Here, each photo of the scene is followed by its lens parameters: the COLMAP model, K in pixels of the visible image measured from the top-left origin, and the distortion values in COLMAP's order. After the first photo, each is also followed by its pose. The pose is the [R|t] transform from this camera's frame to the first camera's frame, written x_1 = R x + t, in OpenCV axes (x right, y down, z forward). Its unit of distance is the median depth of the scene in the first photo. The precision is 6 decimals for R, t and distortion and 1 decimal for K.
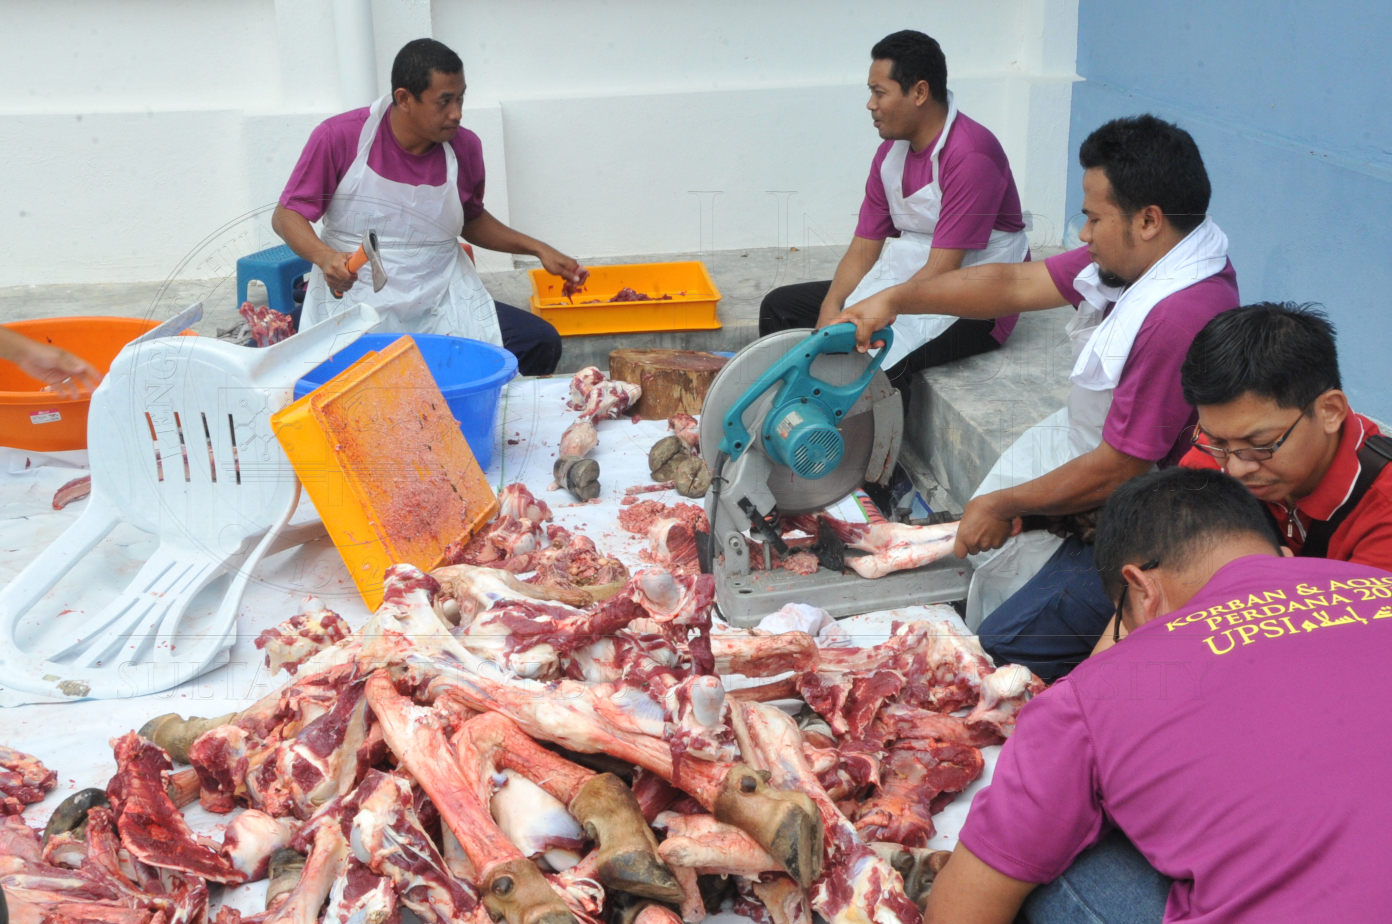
lens RADIAL K [[1903.9, 0, 696.0], [0, 1903.9, 462.0], [0, 0, 1]] dist [0.027206, 0.570071]
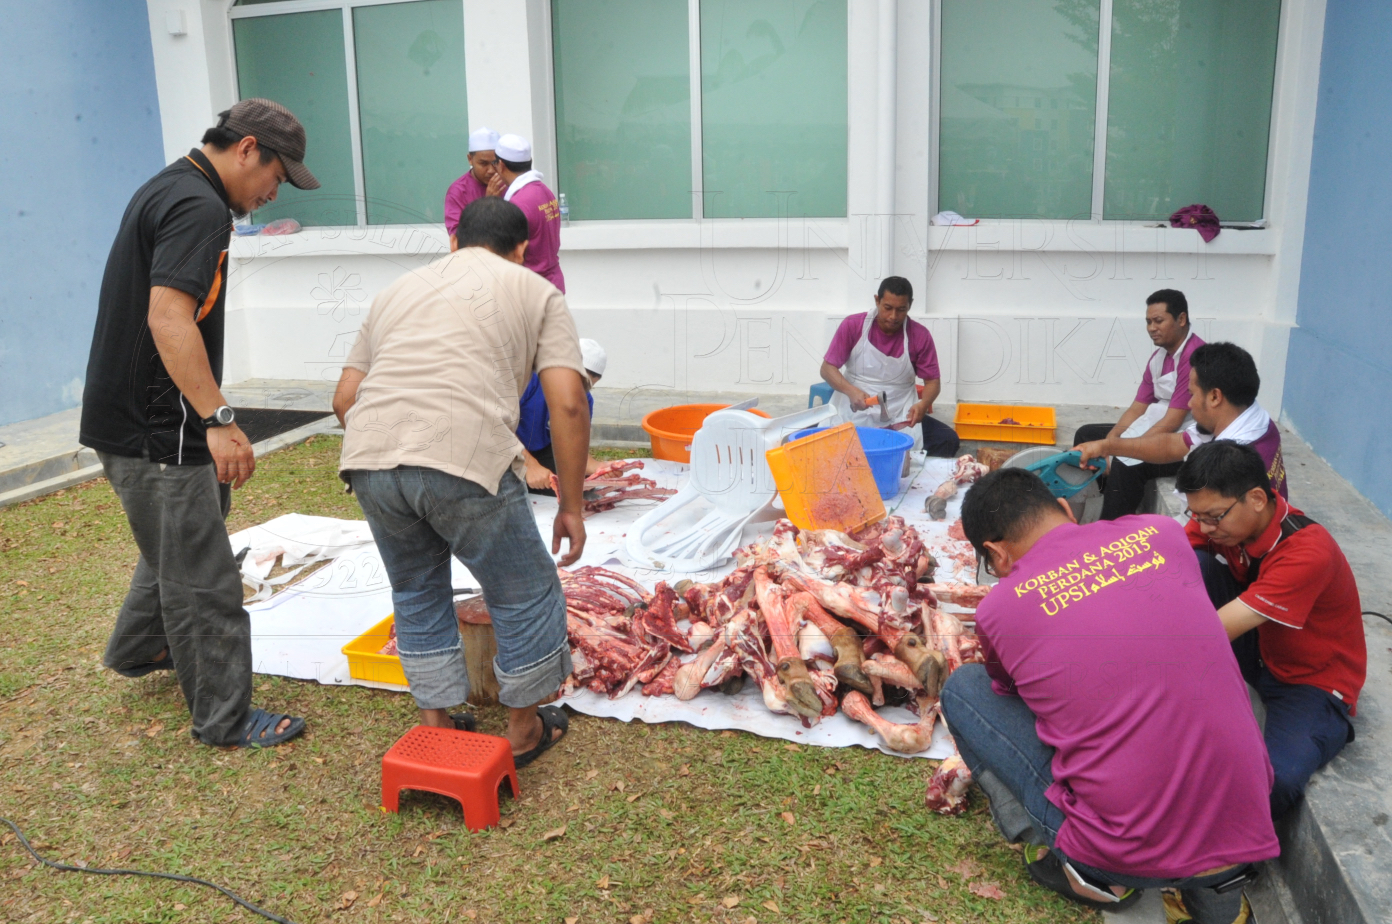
lens RADIAL K [[1099.2, 0, 696.0], [0, 1099.2, 462.0], [0, 0, 1]] dist [-0.120423, 0.009120]
pose [[0.910388, 0.111593, -0.398423, 0.228212], [-0.133017, 0.990761, -0.026442, 0.036446], [0.391792, 0.077069, 0.916820, -0.141795]]
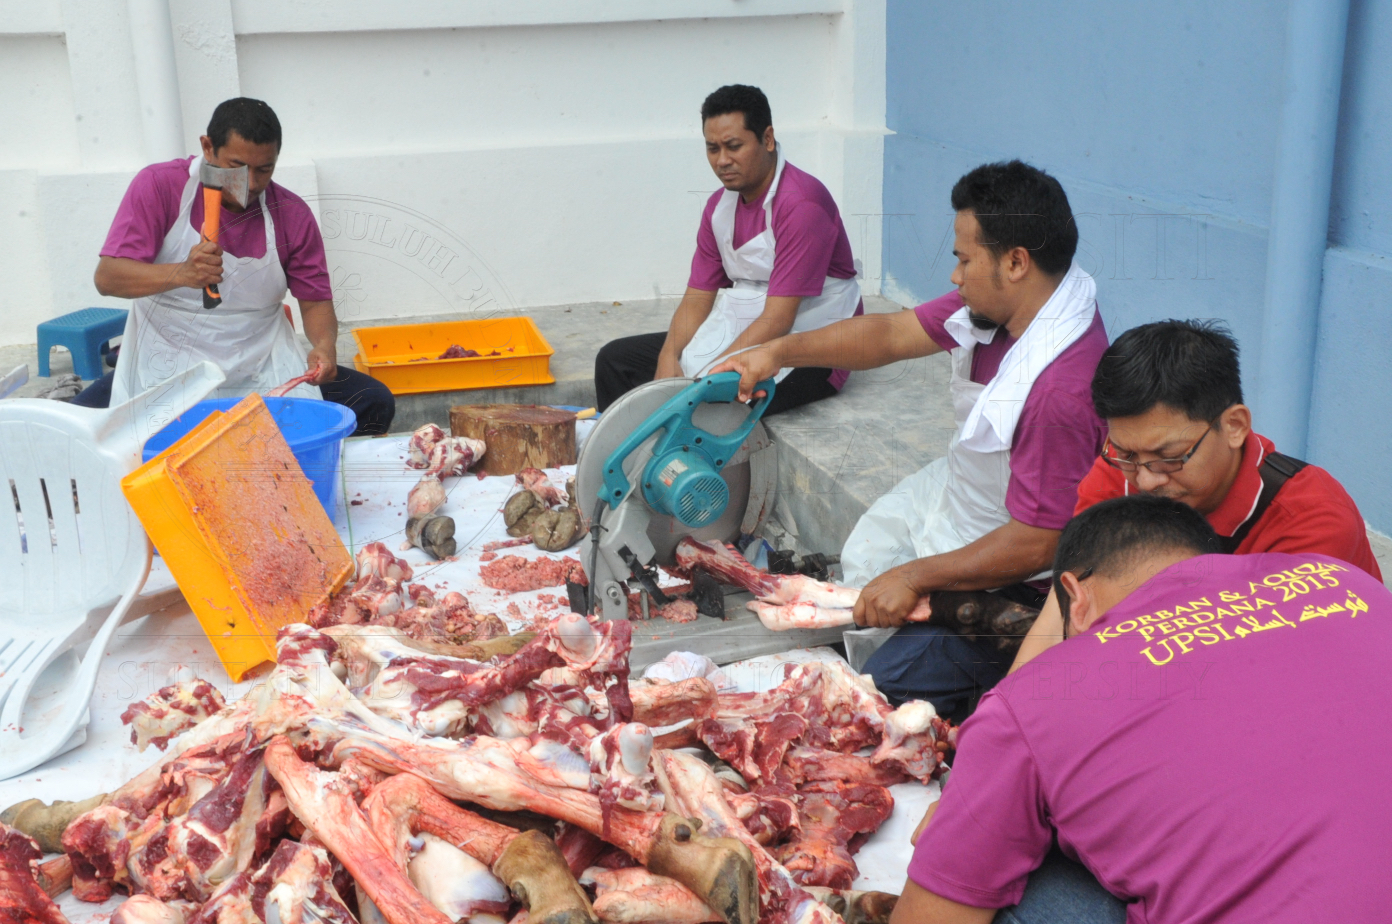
lens RADIAL K [[1903.9, 0, 696.0], [0, 1903.9, 462.0], [0, 0, 1]] dist [0.027206, 0.570071]
pose [[0.992269, -0.031969, 0.119916, -0.067295], [0.036108, 0.998819, -0.032504, 0.010970], [-0.118735, 0.036583, 0.992252, 0.026200]]
